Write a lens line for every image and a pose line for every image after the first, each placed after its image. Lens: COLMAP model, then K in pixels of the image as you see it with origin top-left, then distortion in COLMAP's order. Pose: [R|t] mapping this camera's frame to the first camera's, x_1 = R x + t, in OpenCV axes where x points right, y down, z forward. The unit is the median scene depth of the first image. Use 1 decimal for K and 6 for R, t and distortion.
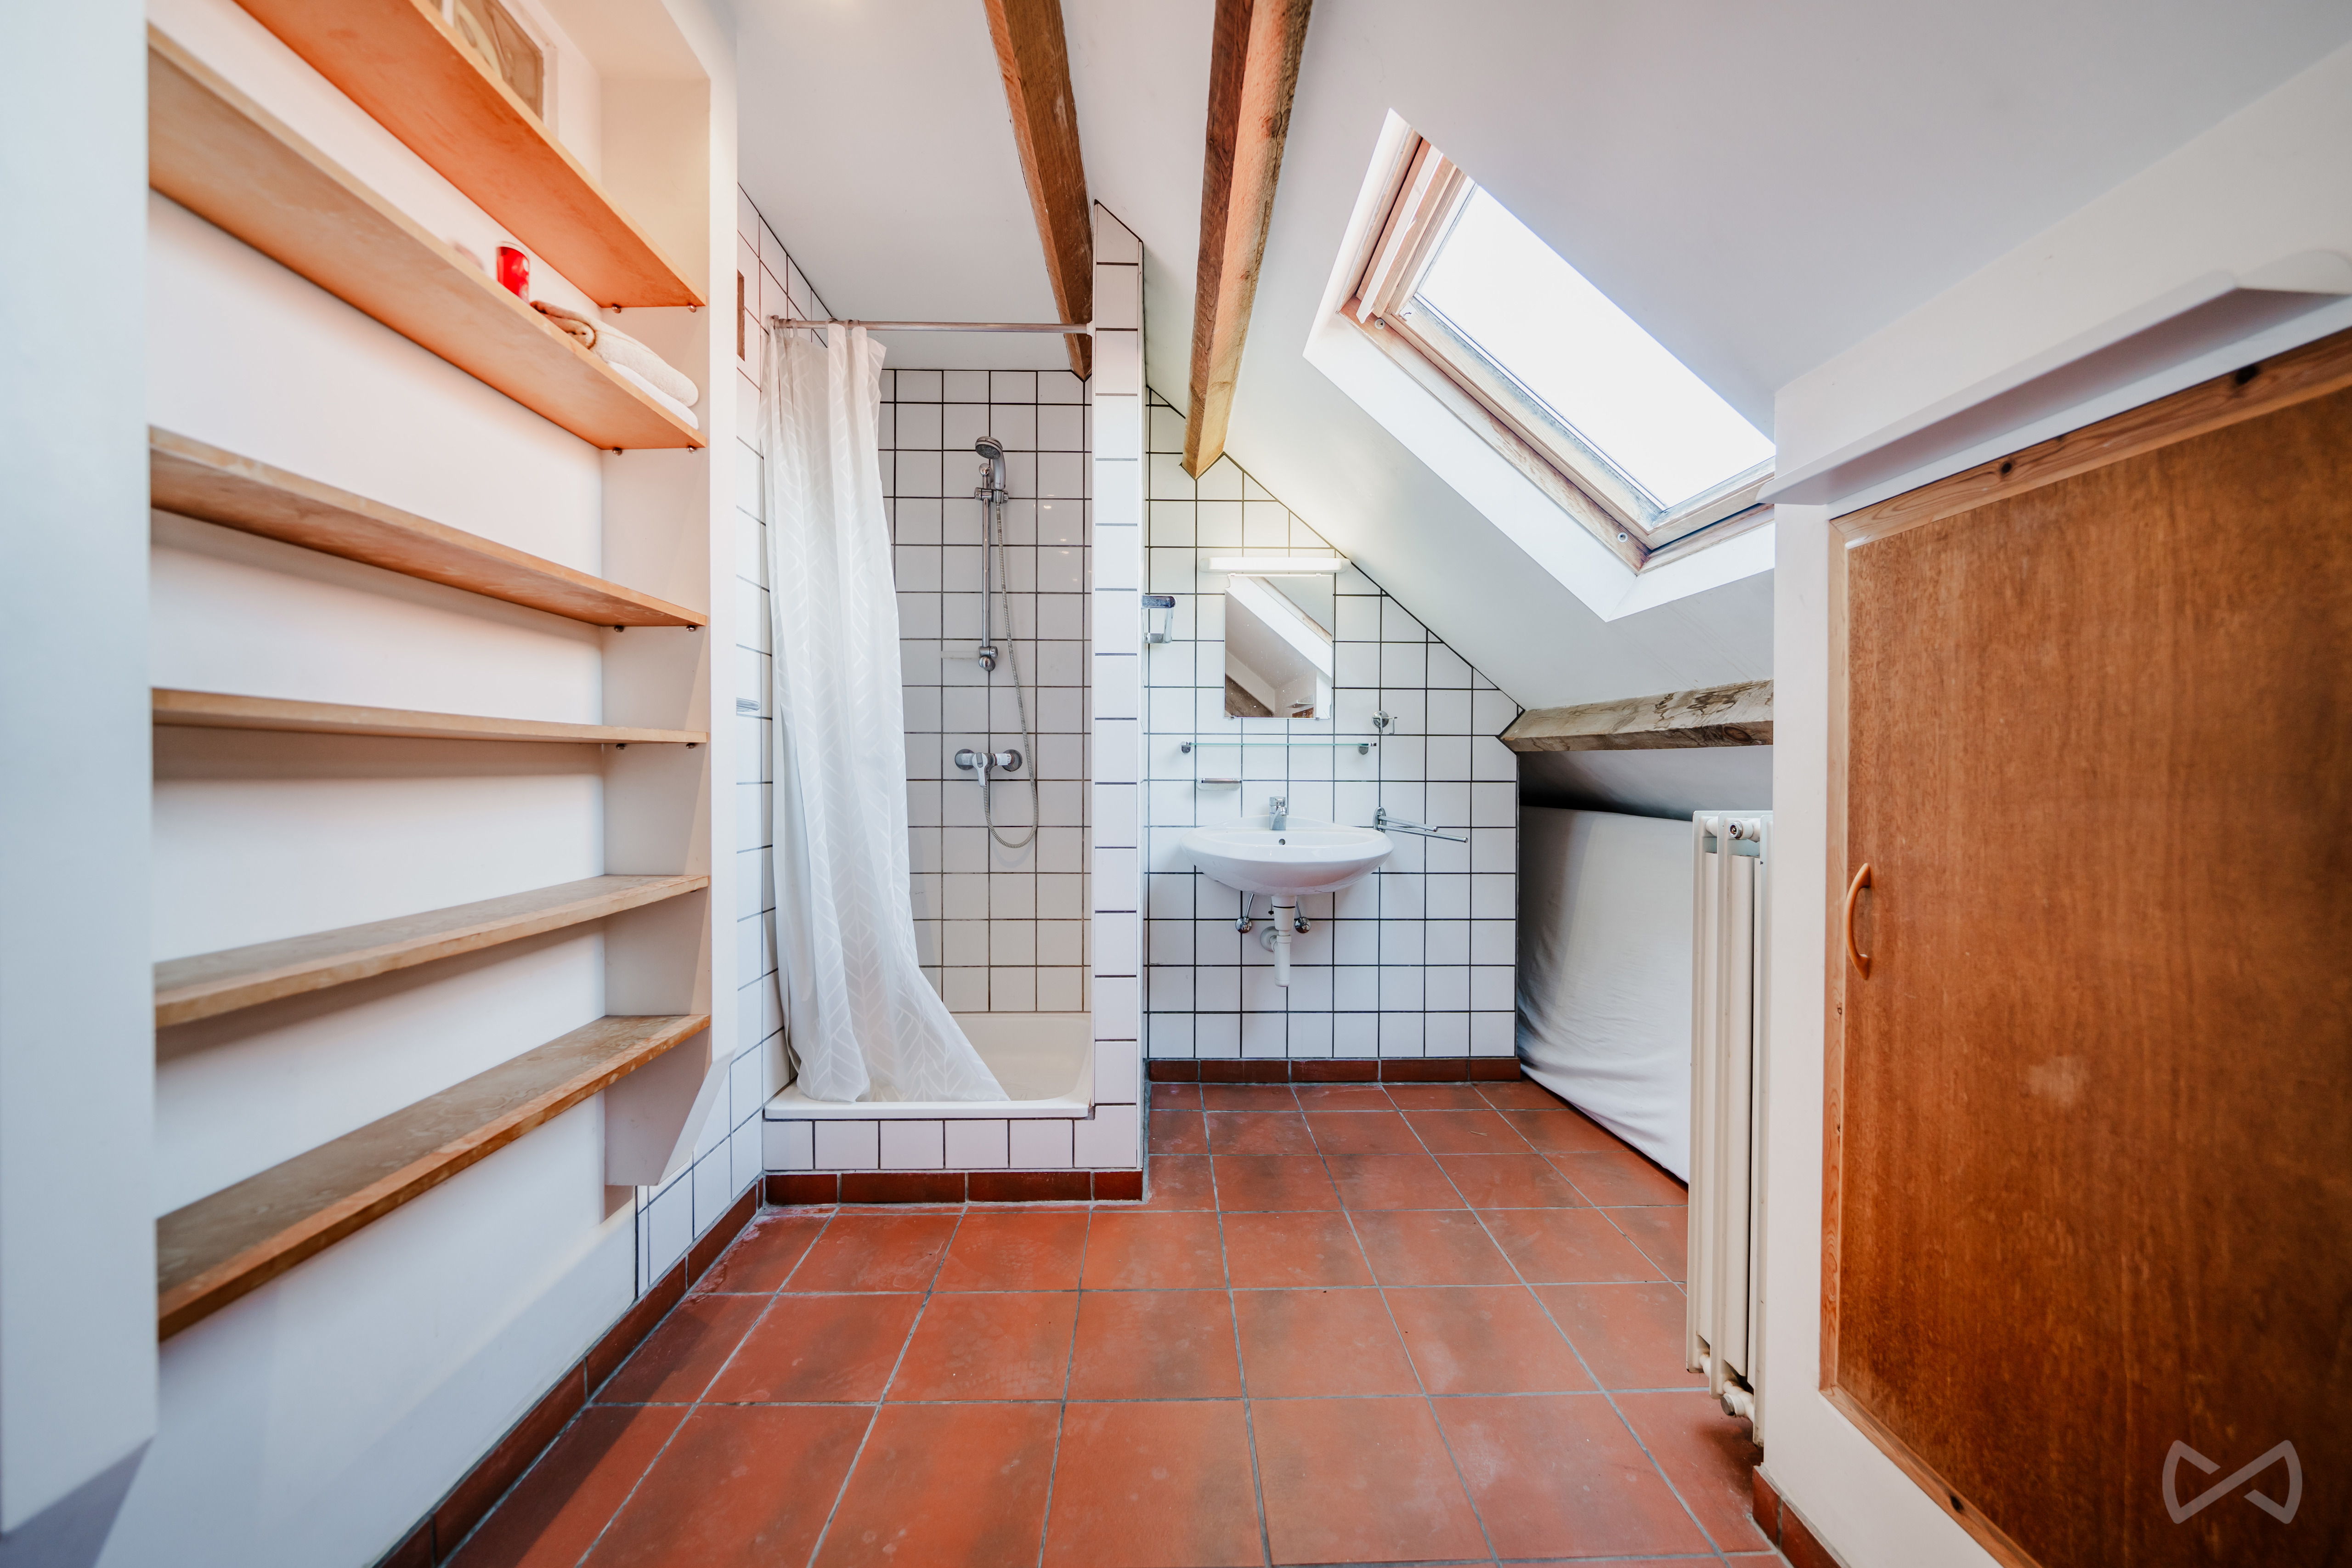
lens RADIAL K [[852.4, 0, 1175.5], [0, 852.4, 781.4], [0, 0, 1]] dist [-0.005924, -0.000022]
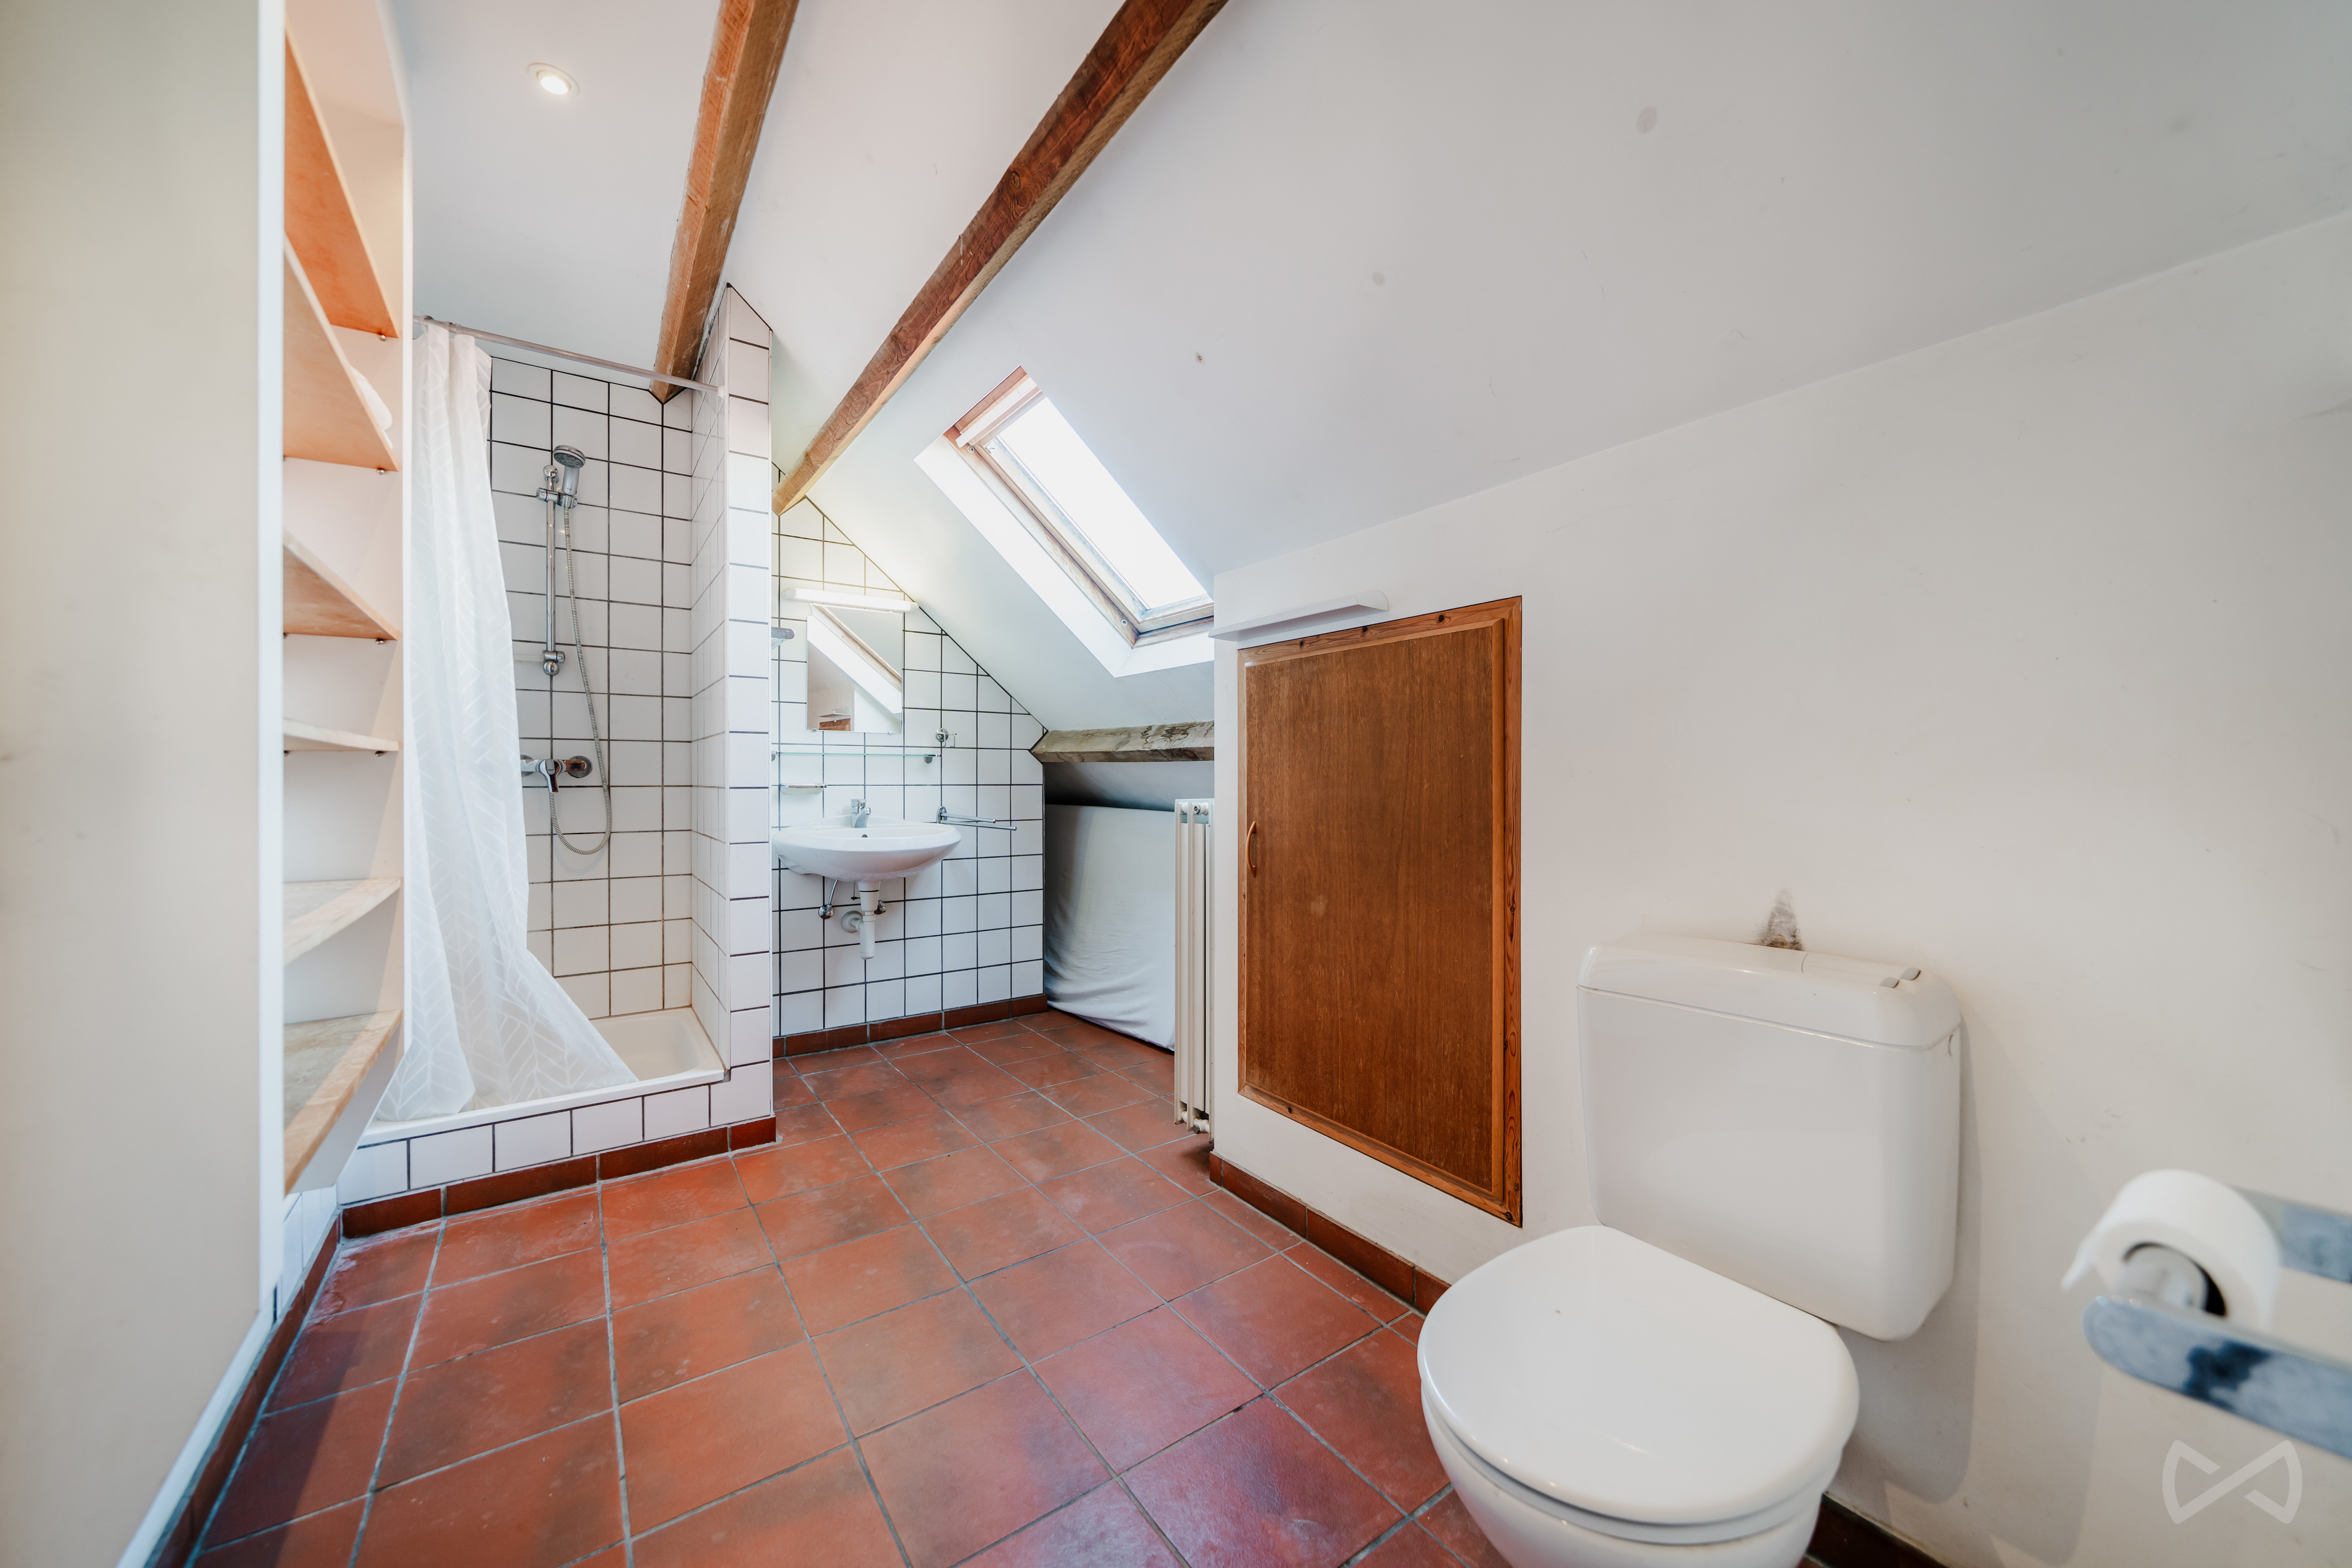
lens RADIAL K [[852.4, 0, 1175.5], [0, 852.4, 781.4], [0, 0, 1]] dist [-0.005924, -0.000022]
pose [[0.824975, -0.004511, 0.565151, -0.248041], [0.008319, 0.999957, -0.004162, 0.003305], [-0.565108, 0.008135, 0.824977, -0.290050]]
